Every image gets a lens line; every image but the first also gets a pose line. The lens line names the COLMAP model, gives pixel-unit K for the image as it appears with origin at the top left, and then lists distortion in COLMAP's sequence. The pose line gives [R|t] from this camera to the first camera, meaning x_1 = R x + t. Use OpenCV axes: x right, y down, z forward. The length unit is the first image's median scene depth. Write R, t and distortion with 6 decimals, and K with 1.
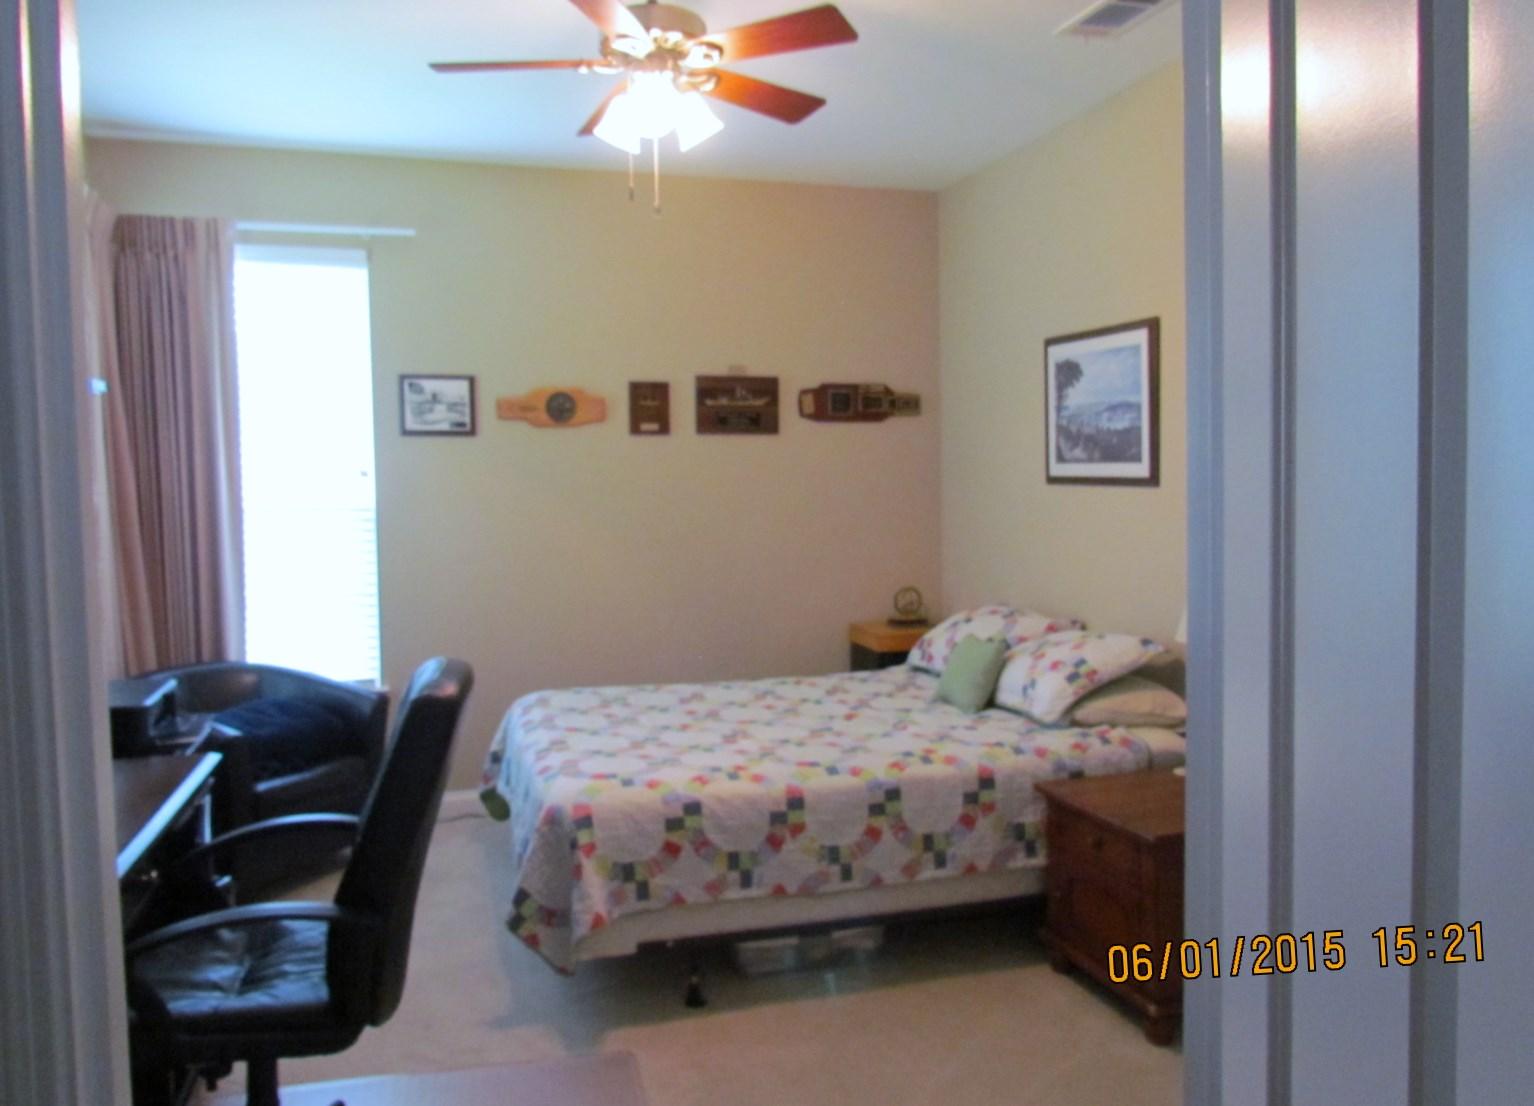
lens RADIAL K [[1124.7, 0, 767.0], [0, 1124.7, 553.0], [0, 0, 1]] dist [-0.039552, 0.000148]
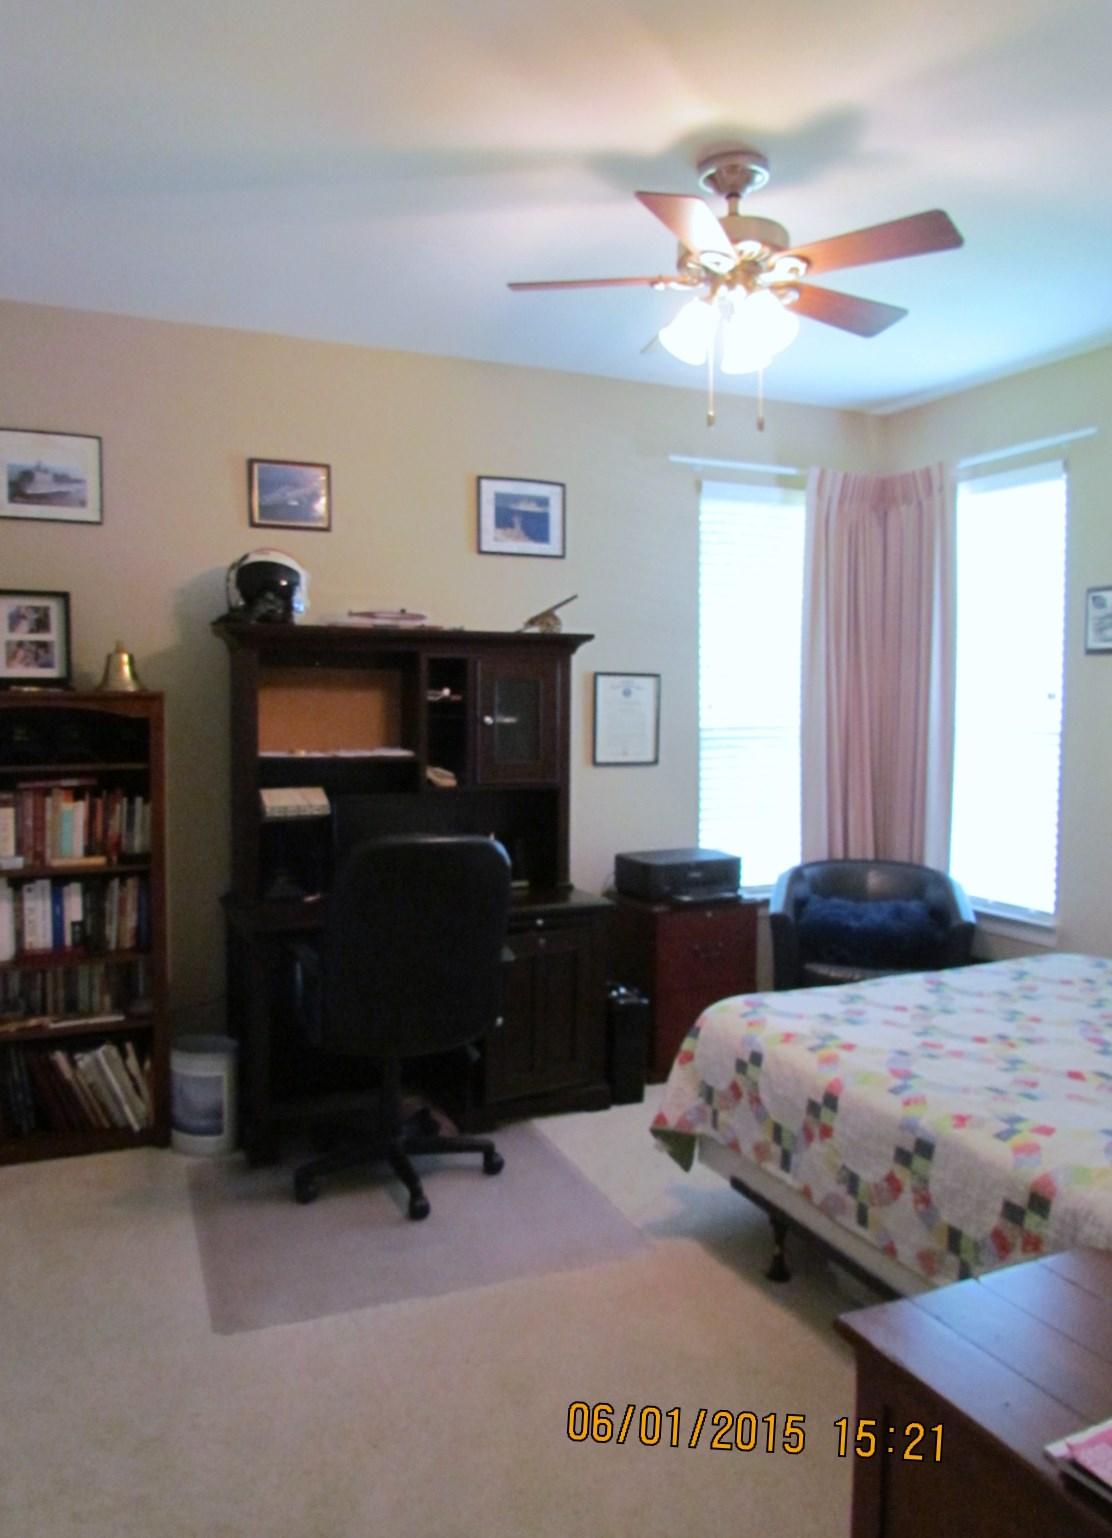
lens RADIAL K [[1152.4, 0, 556.0], [0, 1152.4, 769.0], [0, 0, 1]] dist [0.034422, 0.001802]
pose [[0.133016, 0.070498, -0.988603, 0.815318], [-0.064083, 0.995992, 0.062402, -0.063385], [0.989040, 0.055052, 0.137001, 0.649182]]
